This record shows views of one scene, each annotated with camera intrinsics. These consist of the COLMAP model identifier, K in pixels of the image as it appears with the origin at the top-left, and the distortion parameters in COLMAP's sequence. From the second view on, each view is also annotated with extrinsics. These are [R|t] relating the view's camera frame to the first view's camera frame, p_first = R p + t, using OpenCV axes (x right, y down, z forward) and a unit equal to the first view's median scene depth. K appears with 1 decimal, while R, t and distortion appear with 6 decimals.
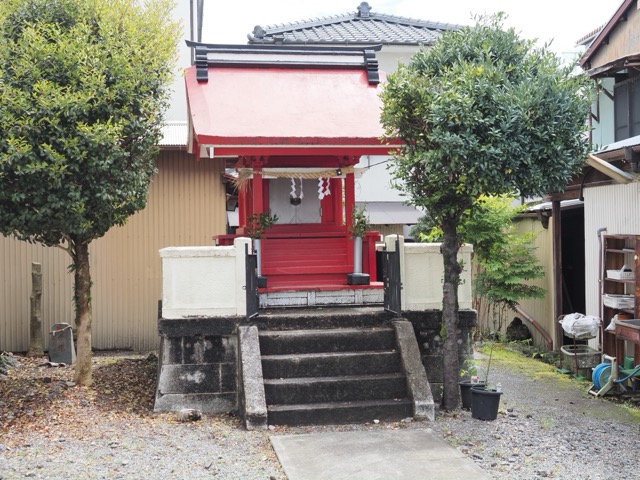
lens RADIAL K [[902.3, 0, 320.0], [0, 902.3, 240.0], [0, 0, 1]] dist [0.034831, 0.010534]
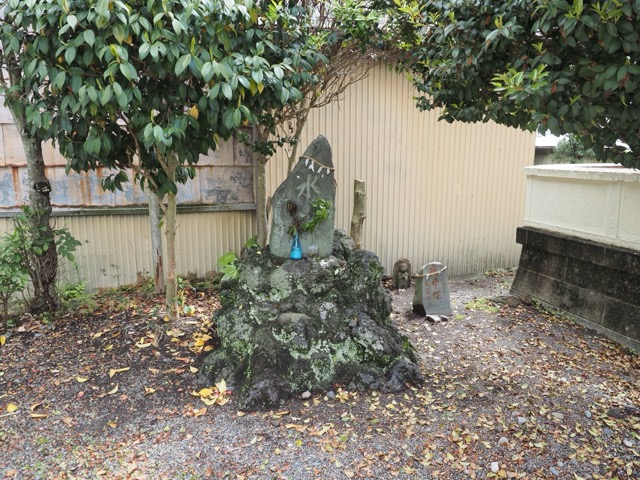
lens RADIAL K [[486.8, 0, 320.0], [0, 486.8, 240.0], [0, 0, 1]] dist [-0.003376, -0.000475]
pose [[0.995278, -0.006966, 0.096817, -0.552039], [-0.011498, 0.981937, 0.188859, -0.005551], [-0.096384, -0.189080, 0.977220, 0.796804]]
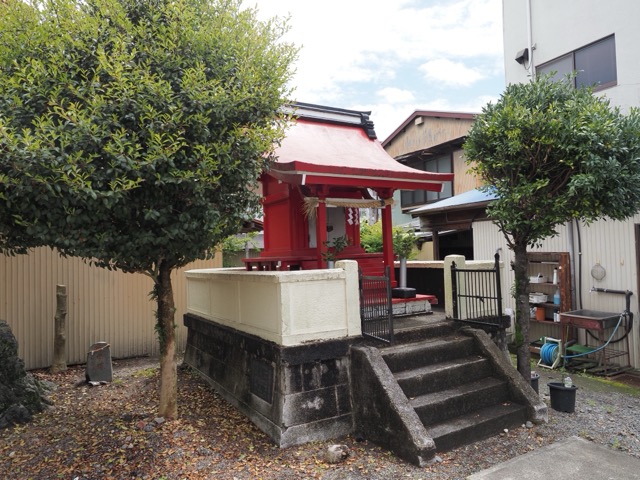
lens RADIAL K [[460.4, 0, 325.2], [0, 460.4, 234.6], [0, 0, 1]] dist [-0.014842, -0.001748]
pose [[0.931725, 0.001190, 0.363164, -0.306409], [0.015609, 0.998939, -0.043320, -0.009360], [-0.362830, 0.046031, 0.930718, 0.520418]]
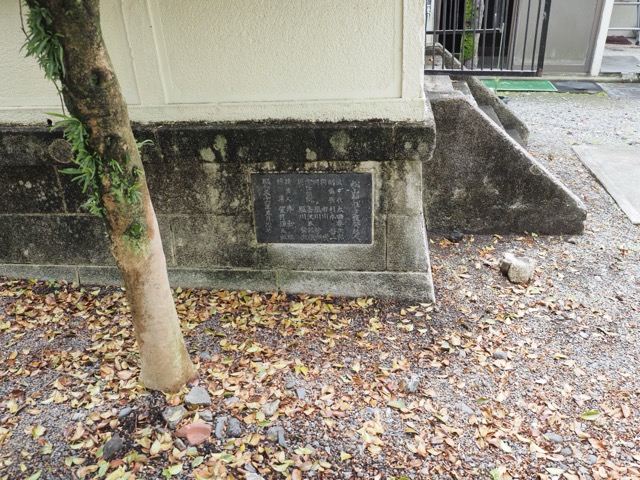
lens RADIAL K [[542.0, 0, 320.0], [0, 542.0, 240.0], [0, 0, 1]] dist [-0.000408, 0.000243]
pose [[0.262000, -0.463816, 0.846304, -0.433661], [0.023792, 0.879775, 0.474794, 0.010152], [-0.964775, -0.104261, 0.241536, 0.966583]]
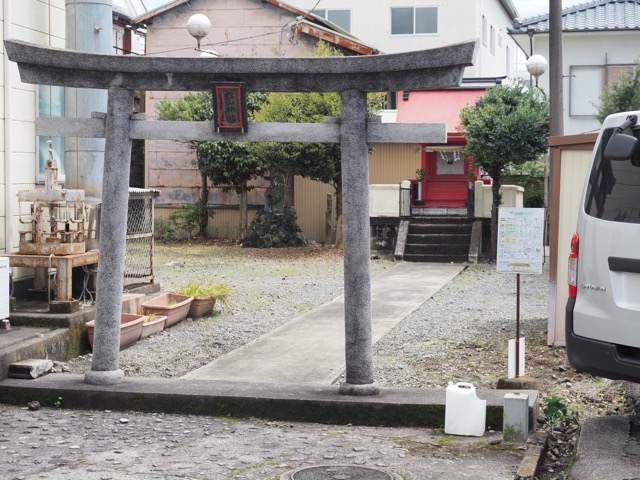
lens RADIAL K [[1234.0, 0, 320.0], [0, 1234.0, 240.0], [0, 0, 1]] dist [-0.019611, 0.183399]
pose [[0.926658, 0.034746, -0.374297, 0.842102], [-0.019651, 0.998835, 0.044071, 0.013411], [0.375392, -0.033484, 0.926261, -1.833624]]
